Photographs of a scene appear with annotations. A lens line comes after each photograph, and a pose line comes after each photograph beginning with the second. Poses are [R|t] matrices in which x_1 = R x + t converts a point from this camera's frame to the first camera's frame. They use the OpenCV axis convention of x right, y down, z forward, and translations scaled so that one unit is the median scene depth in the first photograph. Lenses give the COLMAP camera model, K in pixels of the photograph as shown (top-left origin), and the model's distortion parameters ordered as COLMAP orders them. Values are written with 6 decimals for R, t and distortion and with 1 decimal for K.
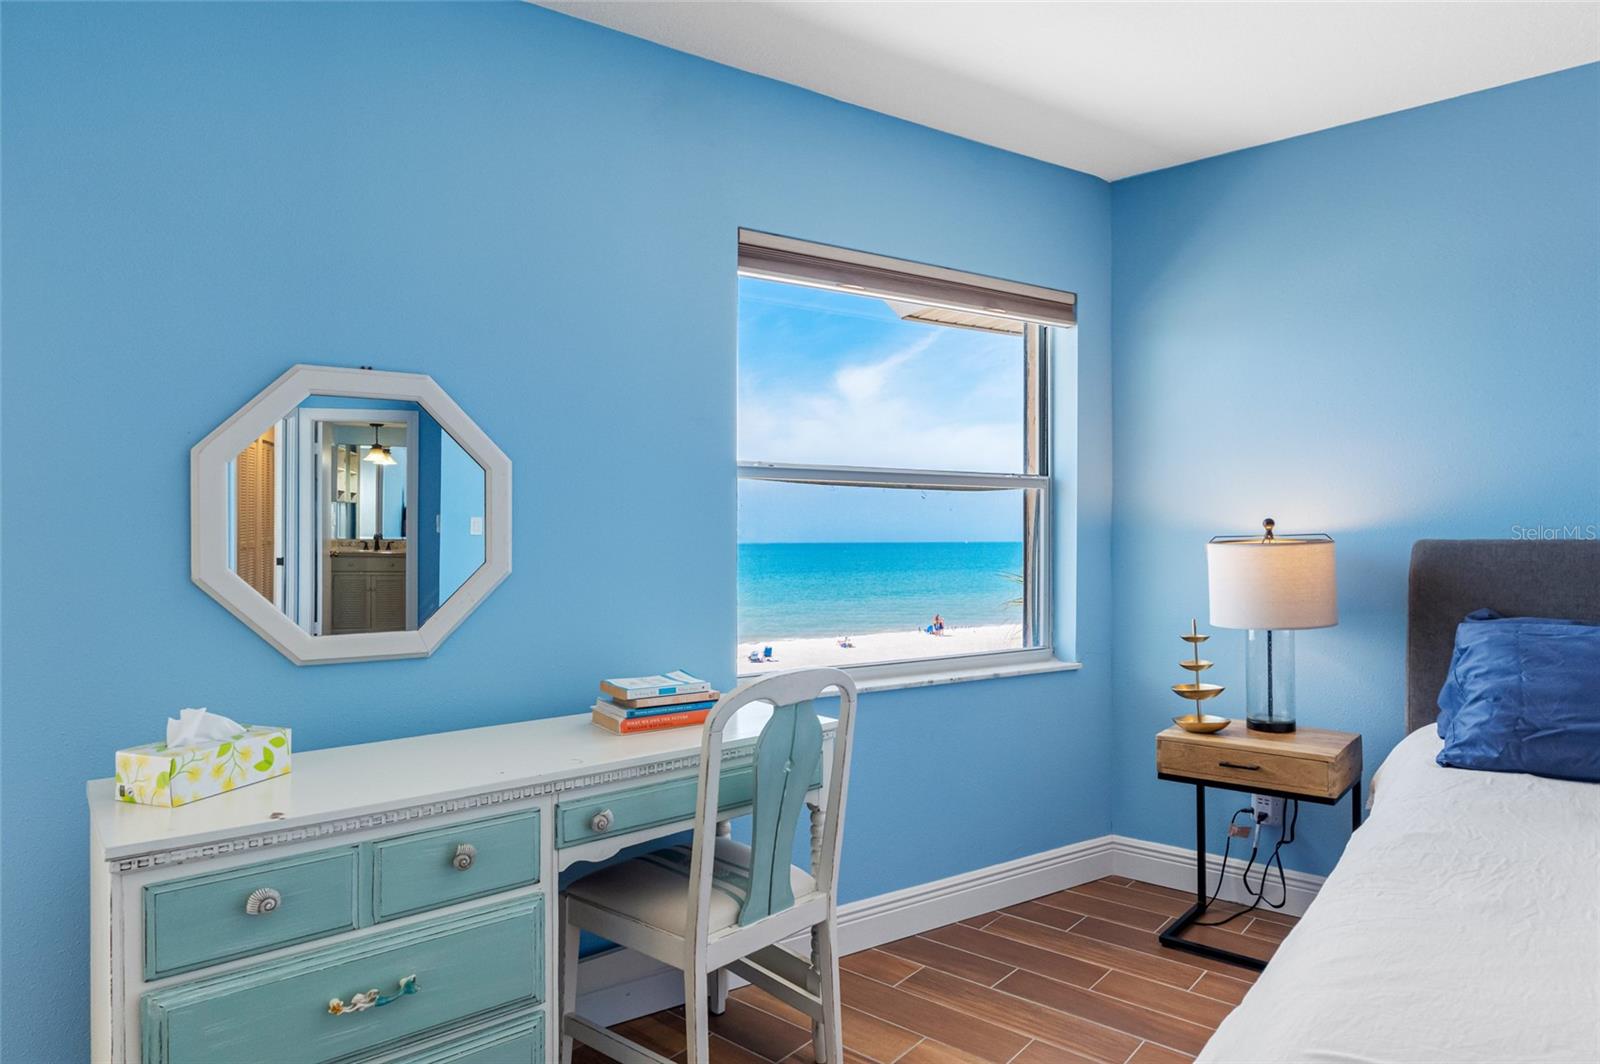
lens RADIAL K [[937.0, 0, 803.8], [0, 937.0, 531.2], [0, 0, 1]] dist [0.001426, -0.000317]
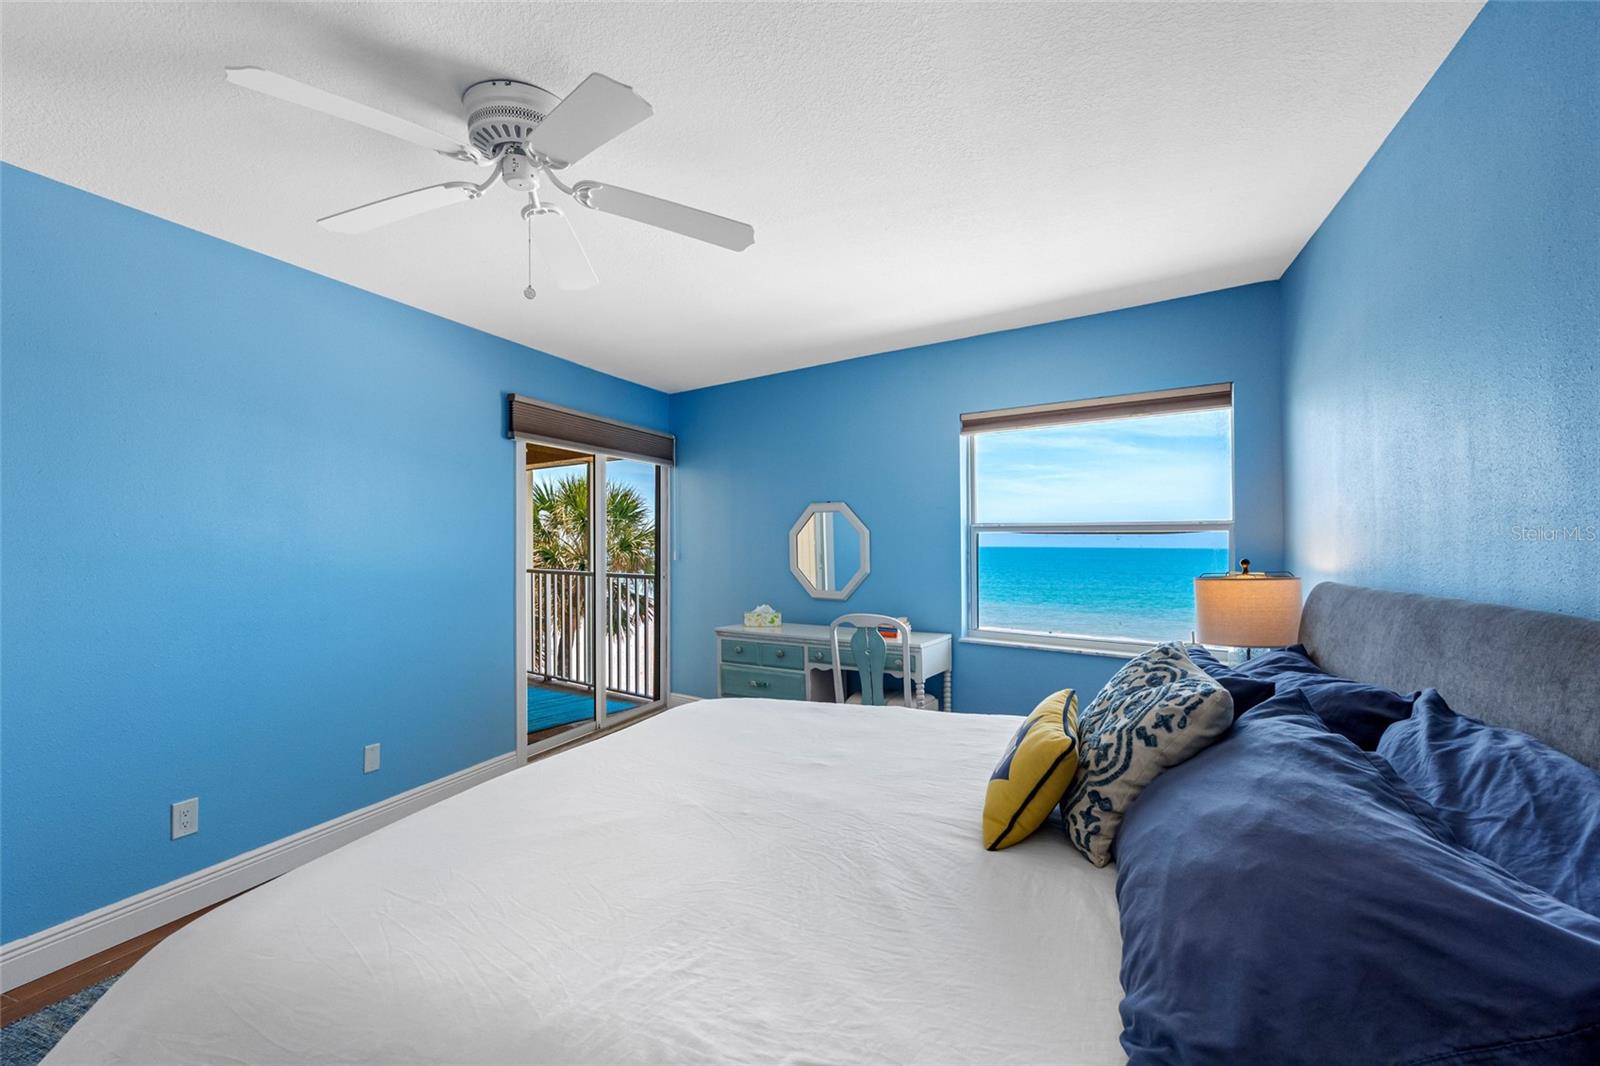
lens RADIAL K [[733.8, 0, 804.9], [0, 733.8, 523.6], [0, 0, 1]] dist [-0.001858, -0.000458]
pose [[0.323684, -0.017236, -0.946008, 1.994844], [0.004901, 0.999851, -0.016540, -0.077022], [0.946153, 0.000717, 0.323720, 0.193184]]
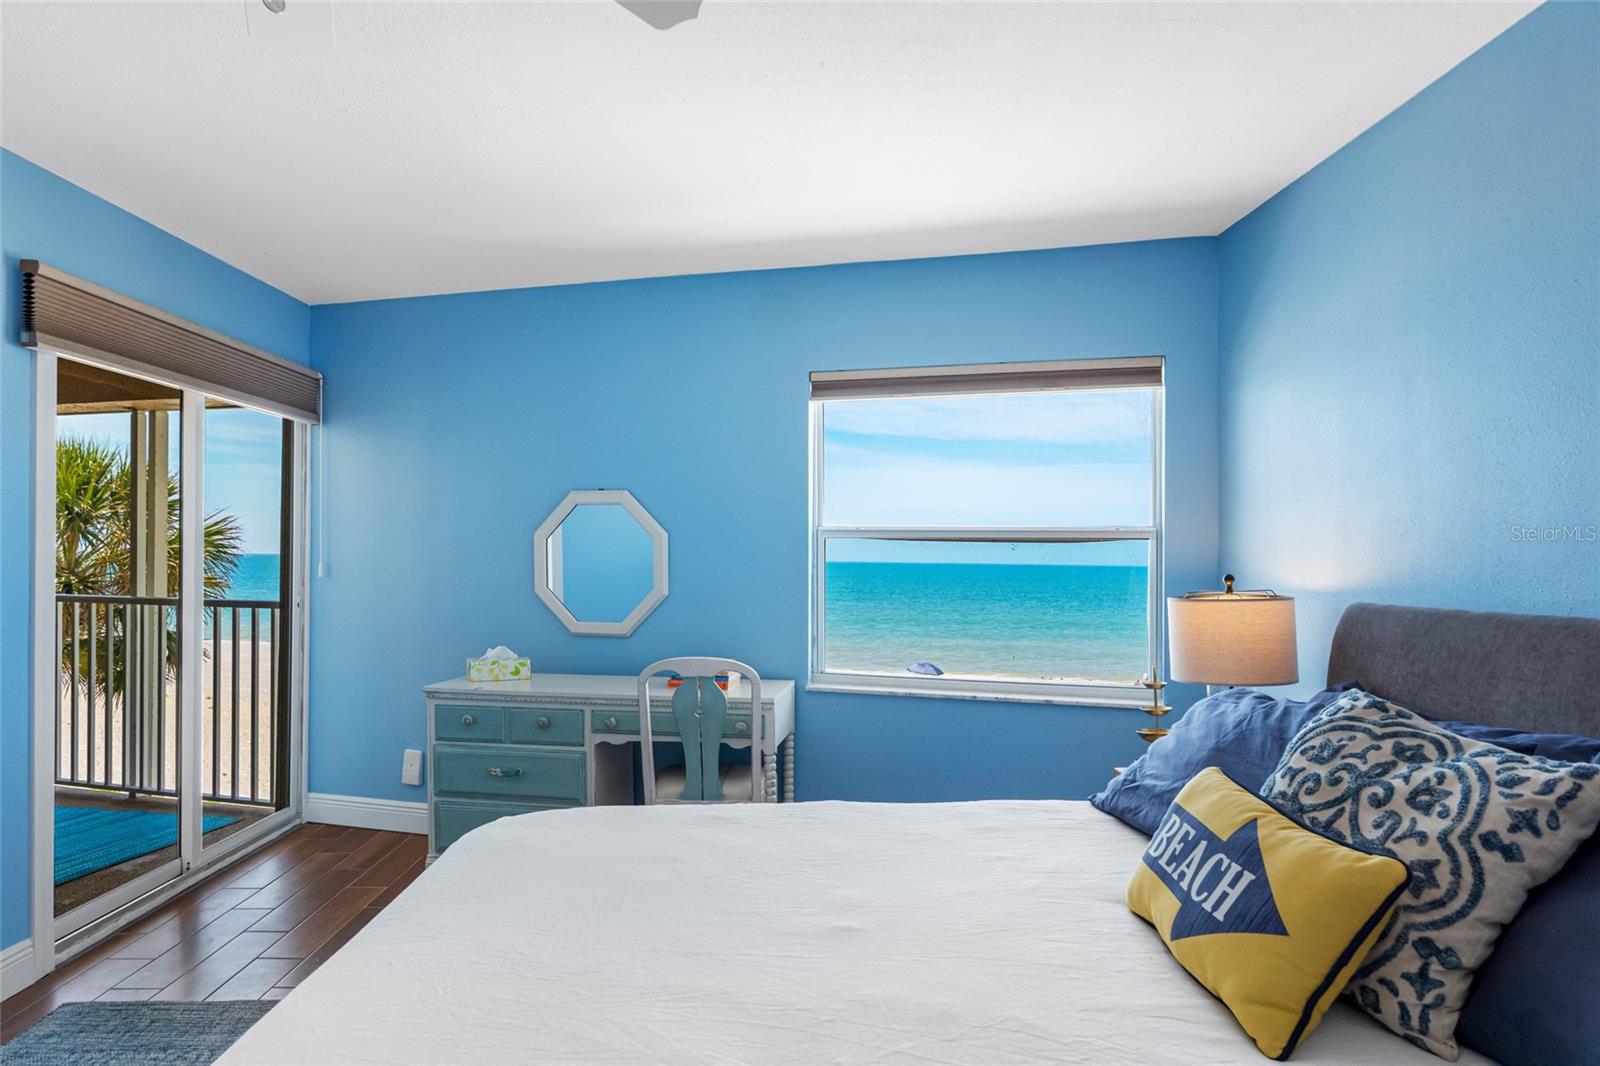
lens RADIAL K [[937.0, 0, 806.7], [0, 937.0, 538.9], [0, 0, 1]] dist [0.000550, -0.000875]
pose [[0.668288, -0.000271, -0.743903, 1.515762], [-0.007300, 0.999949, -0.006923, -0.066723], [0.743867, 0.010057, 0.668252, -0.013623]]
